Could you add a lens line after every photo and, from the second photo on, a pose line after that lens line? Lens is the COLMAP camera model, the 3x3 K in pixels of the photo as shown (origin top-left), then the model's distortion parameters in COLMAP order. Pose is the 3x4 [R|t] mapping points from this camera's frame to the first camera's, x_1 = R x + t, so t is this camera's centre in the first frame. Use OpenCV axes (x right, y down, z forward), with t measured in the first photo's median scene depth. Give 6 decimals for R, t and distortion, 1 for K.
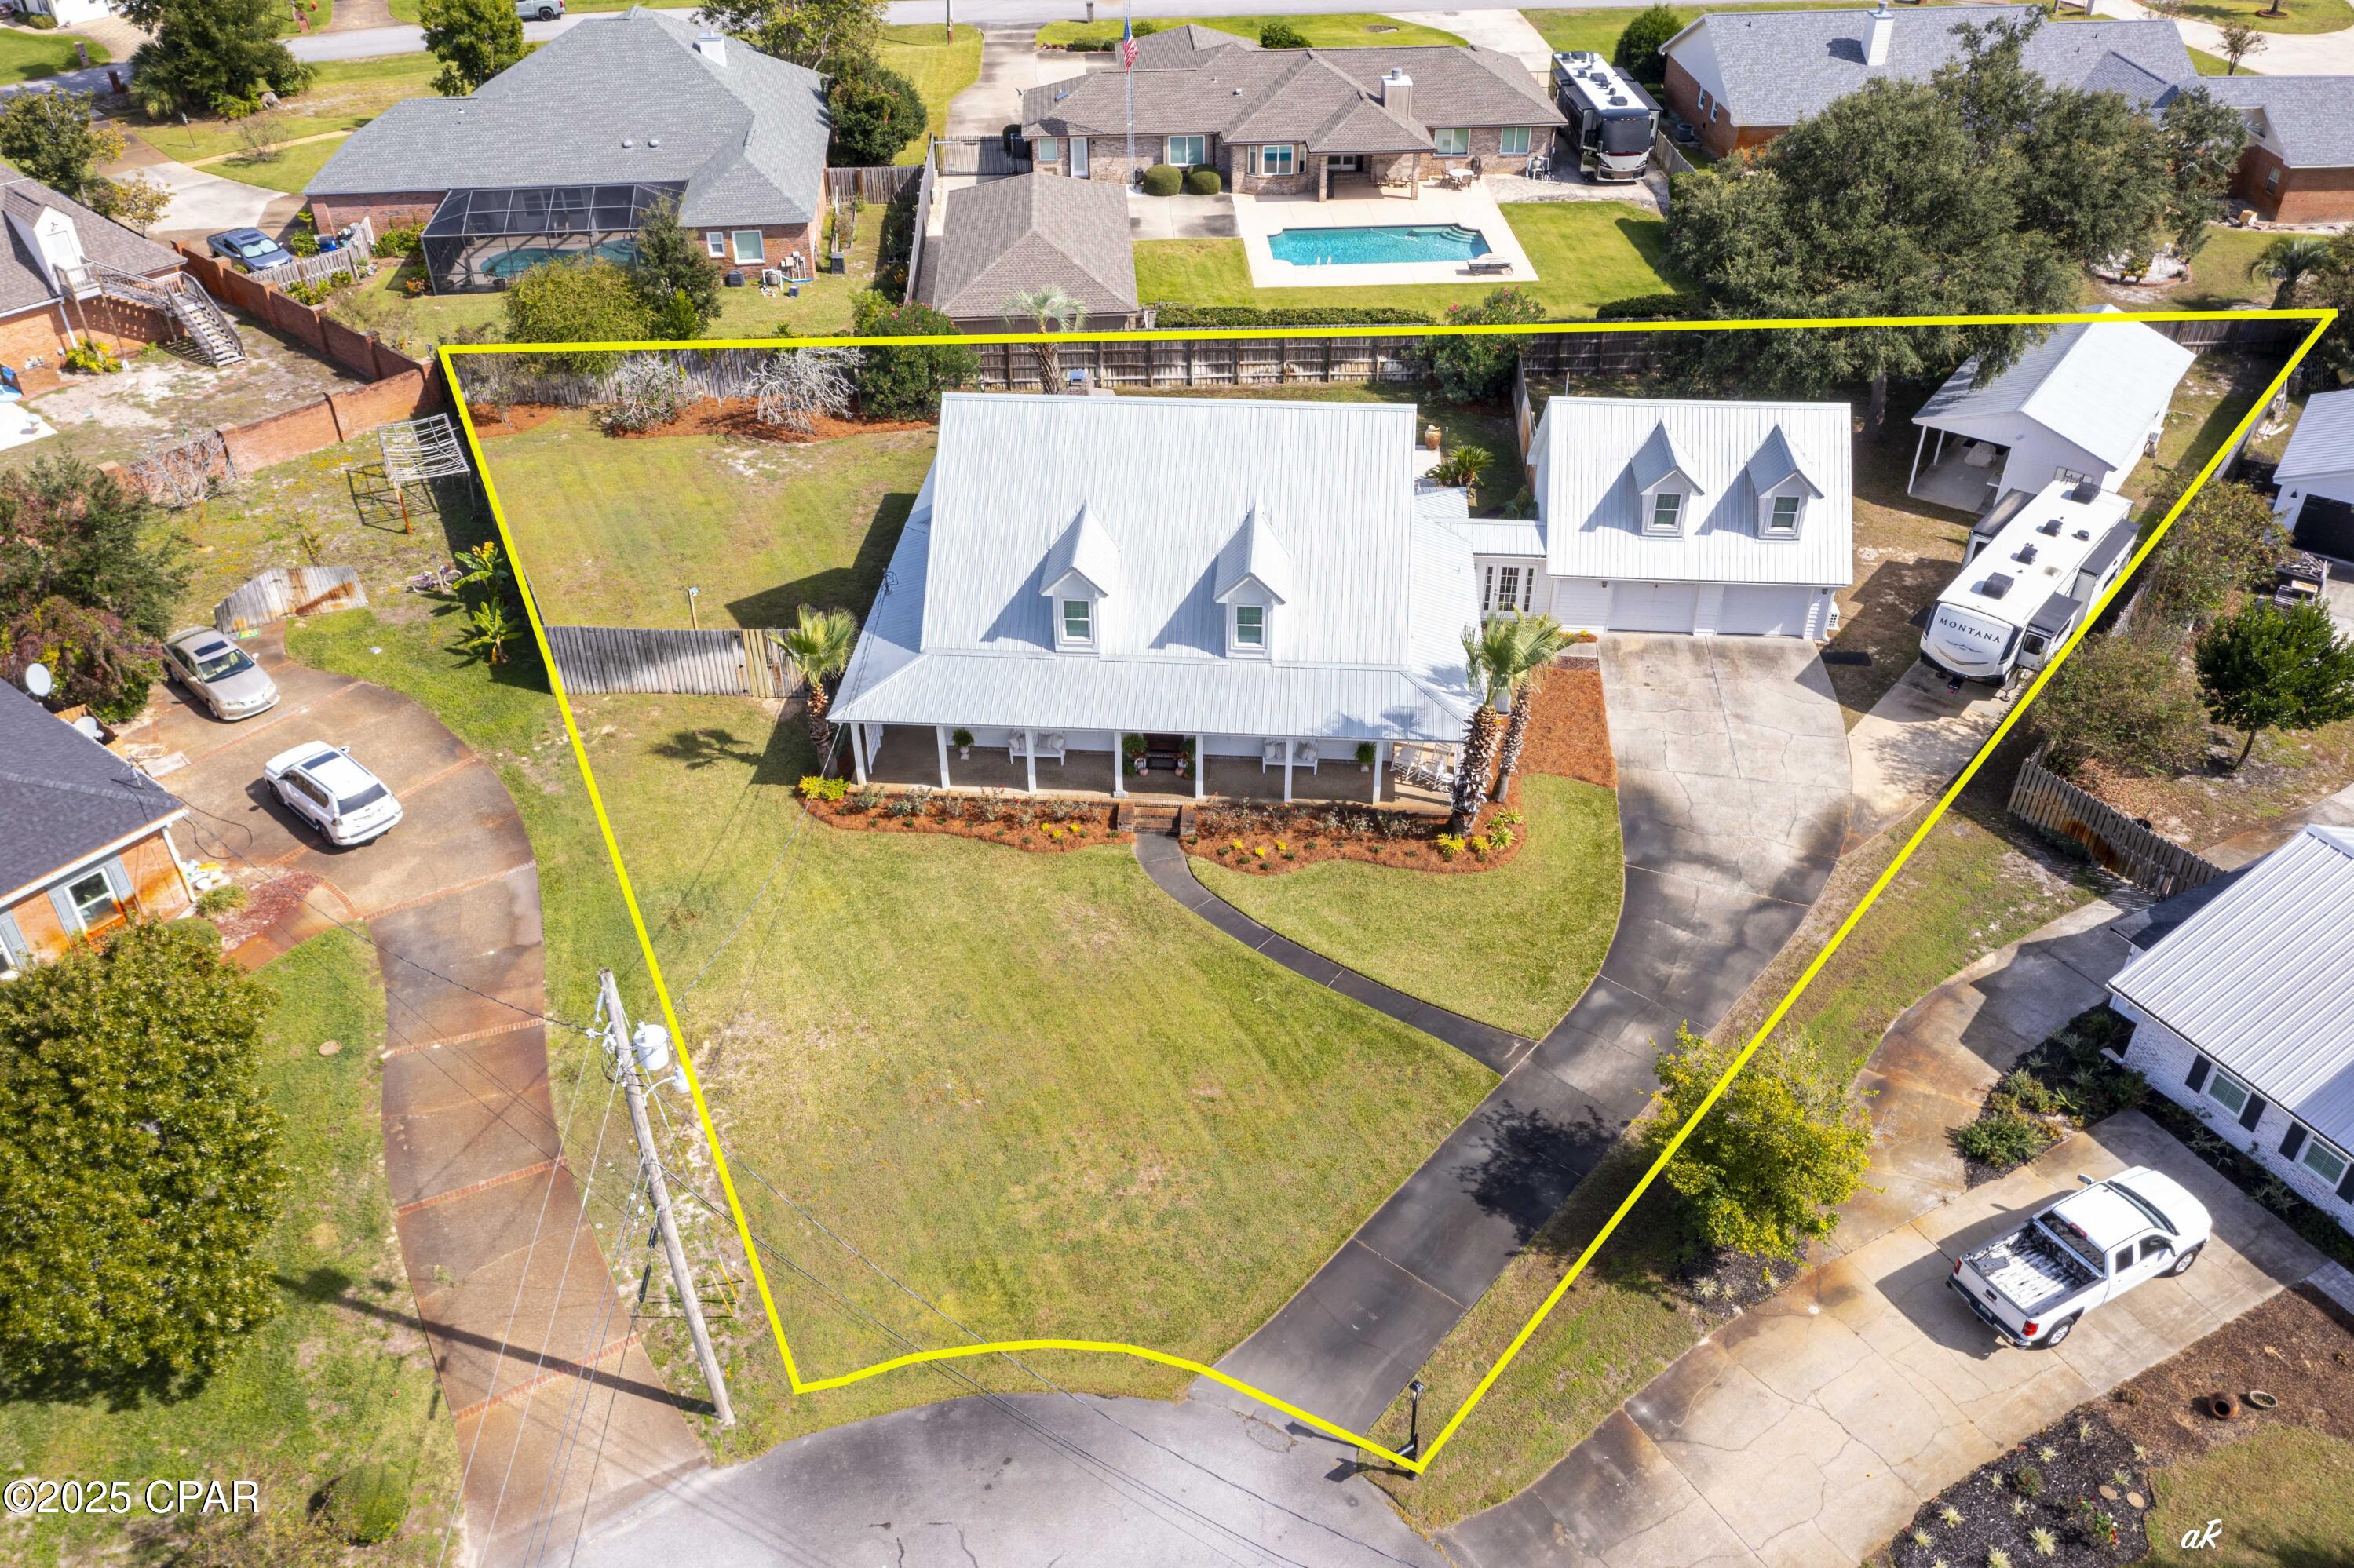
lens RADIAL K [[1868.6, 0, 1176.4], [0, 1868.6, 812.4], [0, 0, 1]] dist [-0.019426, 0.048778]
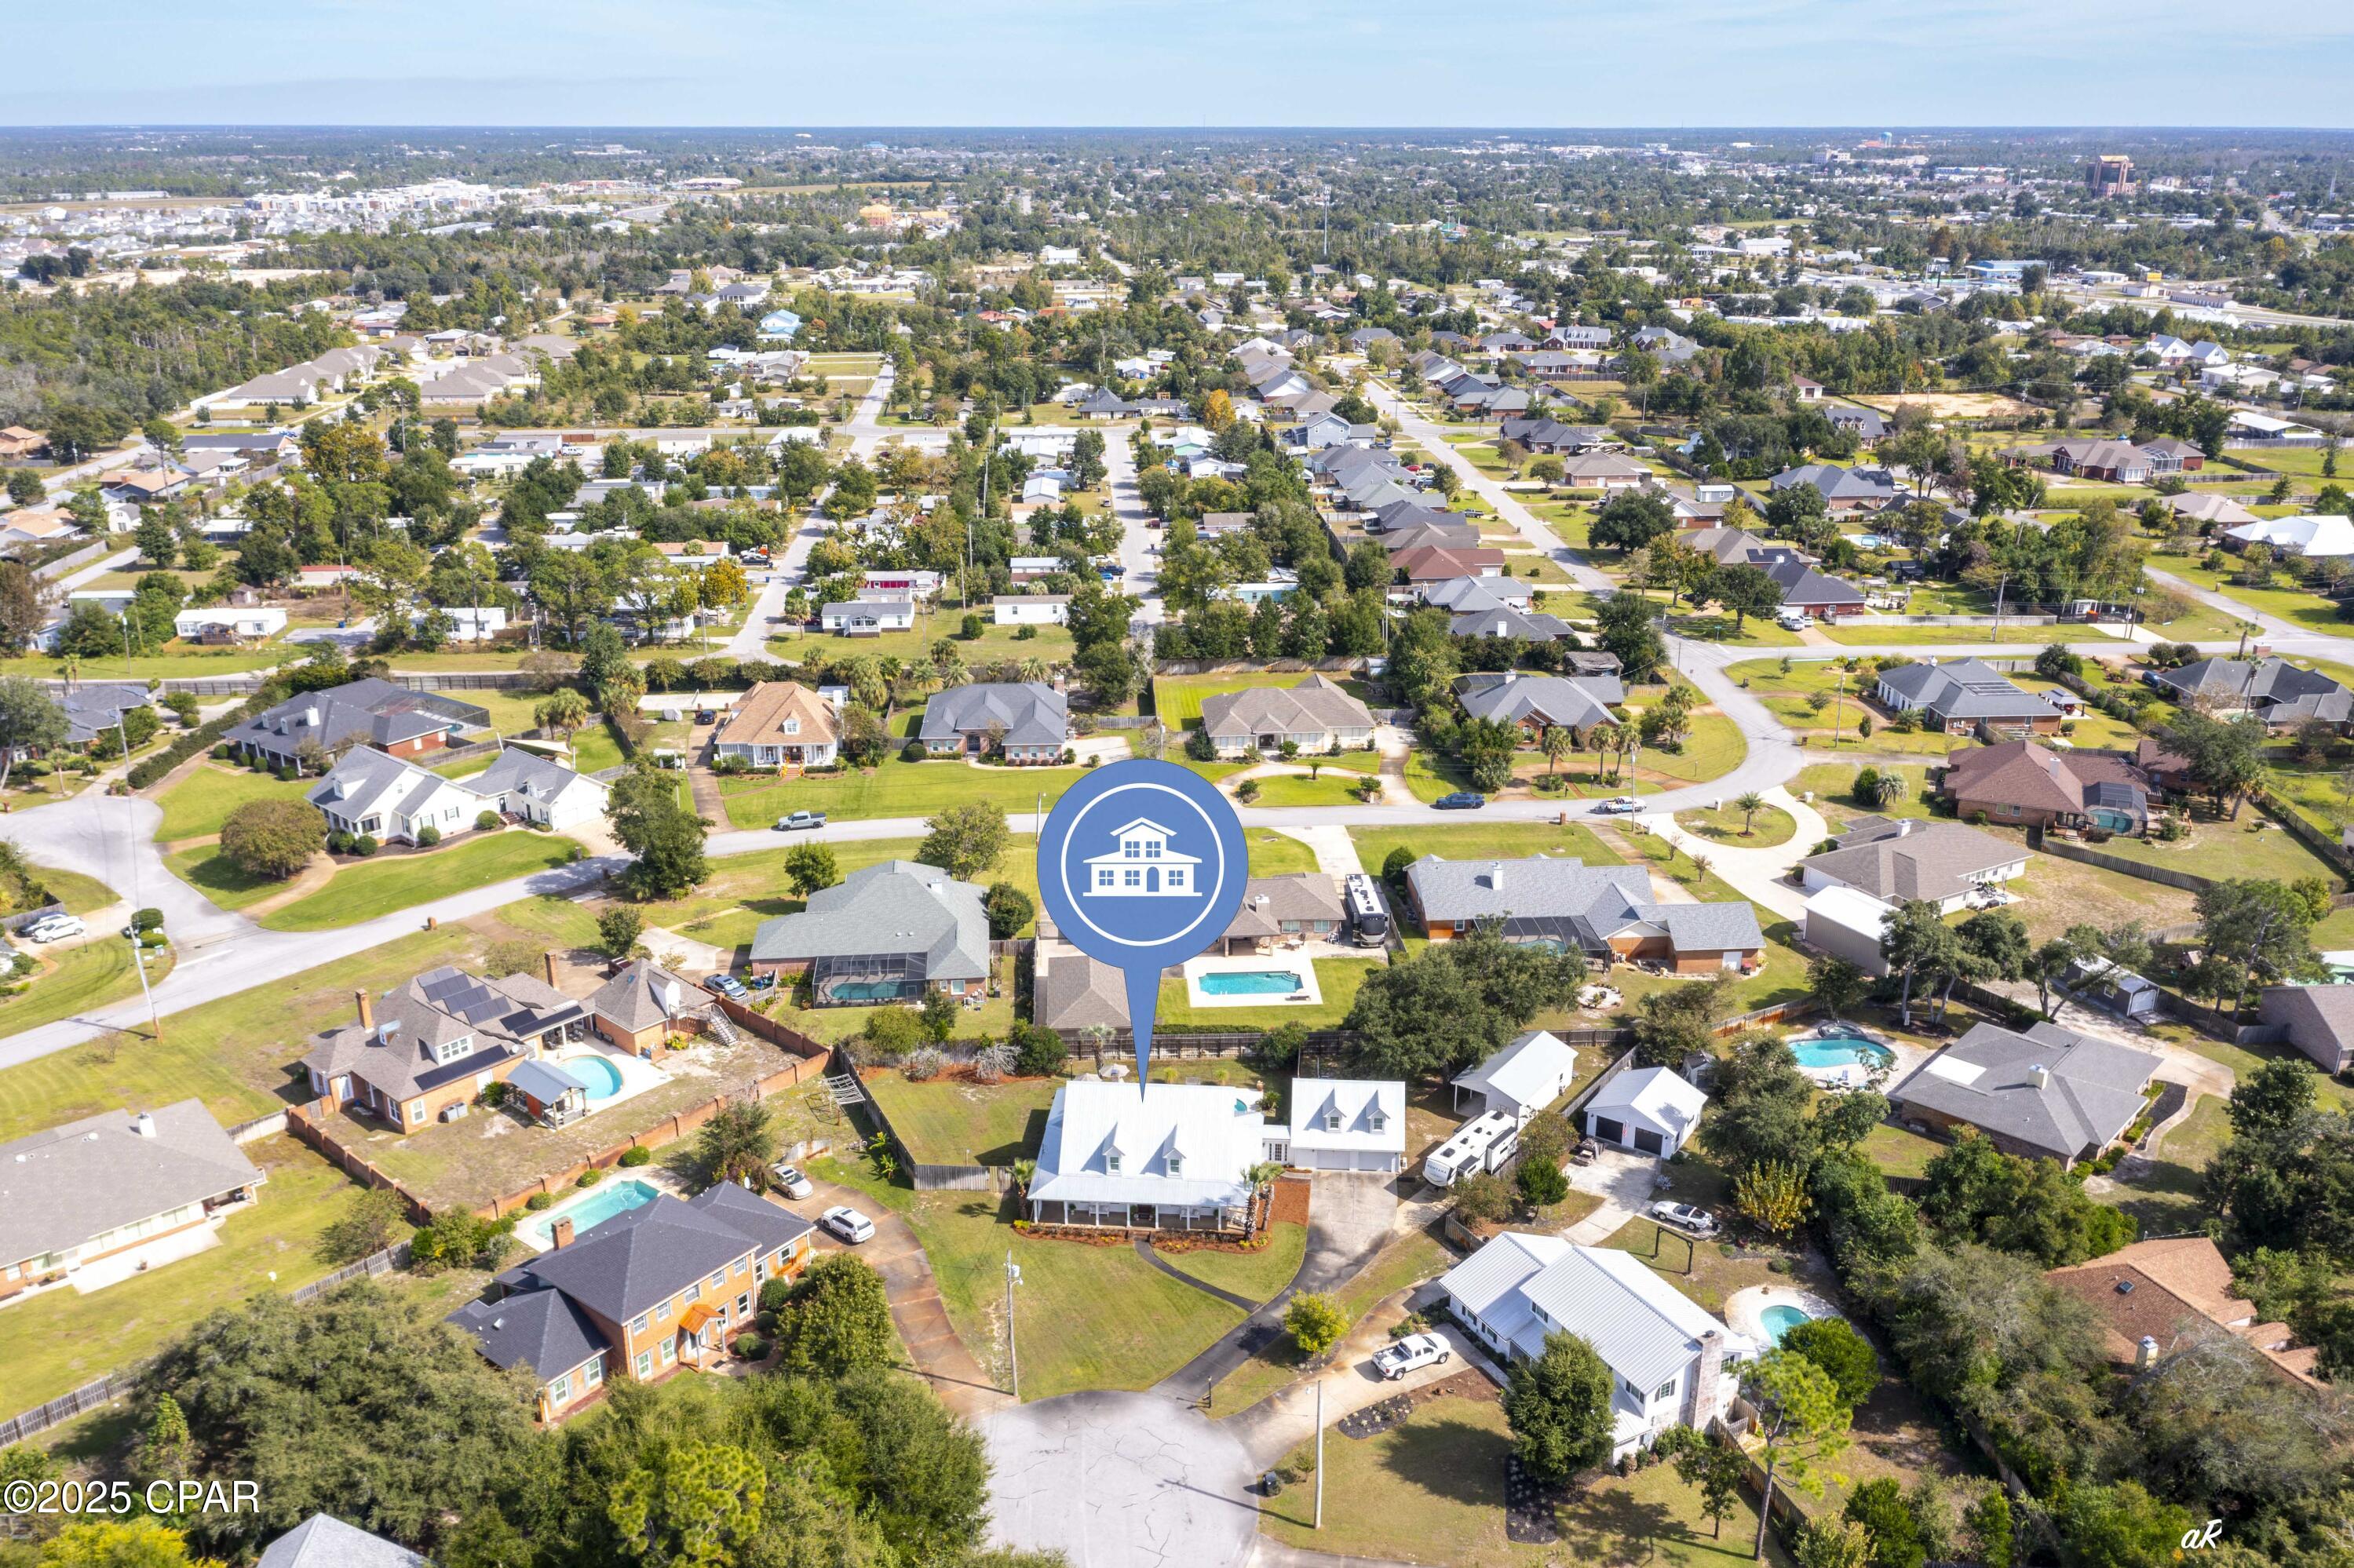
lens RADIAL K [[1839.7, 0, 1177.0], [0, 1839.7, 784.0], [0, 0, 1]] dist [-0.017092, 0.047741]
pose [[0.999979, 0.006043, 0.002225, 0.028821], [-0.005109, 0.954796, -0.297217, 0.157916], [-0.003920, 0.297199, 0.954807, -1.652533]]
